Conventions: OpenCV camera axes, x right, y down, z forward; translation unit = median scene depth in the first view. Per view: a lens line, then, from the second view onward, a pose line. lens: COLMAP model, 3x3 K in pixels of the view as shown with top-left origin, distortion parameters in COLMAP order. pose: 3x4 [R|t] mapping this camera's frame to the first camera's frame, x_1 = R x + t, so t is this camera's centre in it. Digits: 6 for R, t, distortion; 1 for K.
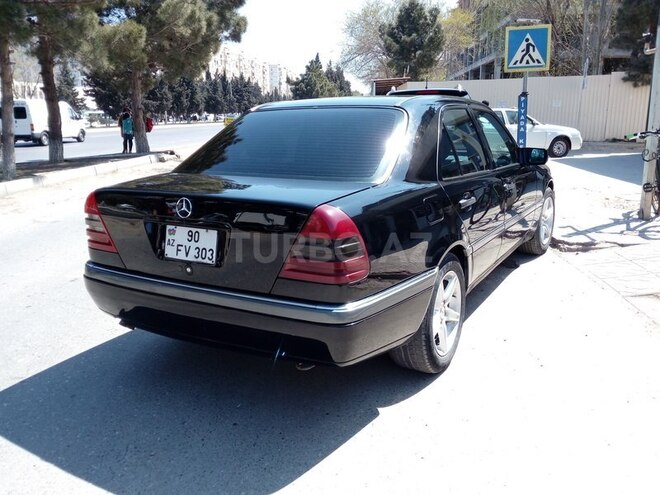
lens RADIAL K [[530.2, 0, 333.6], [0, 530.2, 247.6], [0, 0, 1]] dist [0.038910, -0.060454]
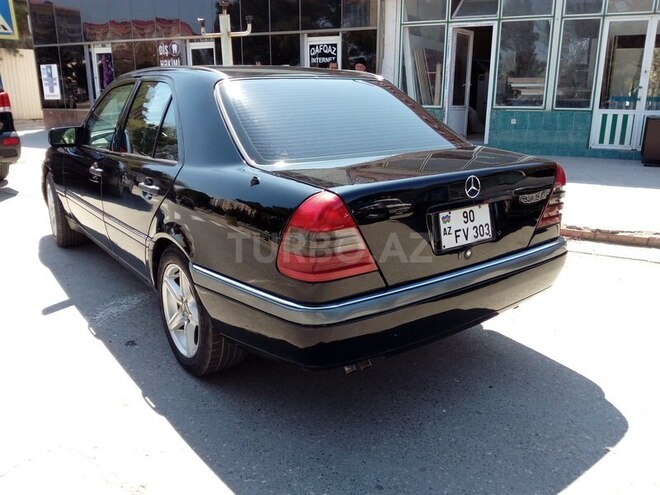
lens RADIAL K [[530.2, 0, 333.6], [0, 530.2, 247.6], [0, 0, 1]] dist [0.038910, -0.060454]
pose [[0.412251, -0.246288, 0.877149, -0.802804], [0.209628, 0.962578, 0.171752, -0.120206], [-0.886626, 0.113070, 0.448453, 0.537321]]
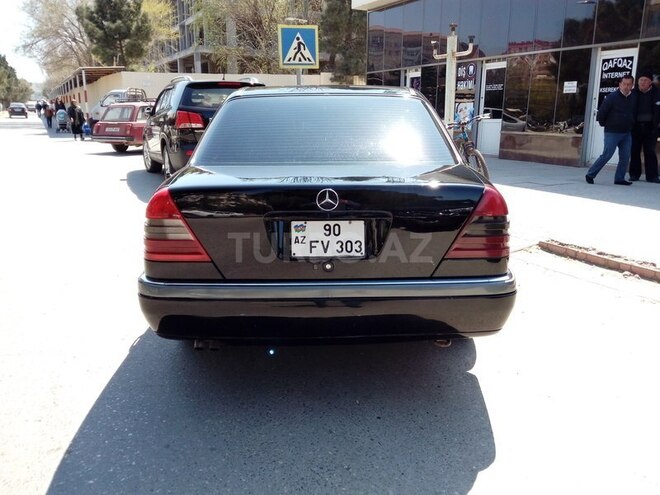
lens RADIAL K [[530.2, 0, 333.6], [0, 530.2, 247.6], [0, 0, 1]] dist [0.038910, -0.060454]
pose [[0.862680, -0.114133, 0.492704, -0.486558], [0.109017, 0.993266, 0.039208, -0.017896], [-0.493861, 0.019889, 0.869313, 0.129243]]
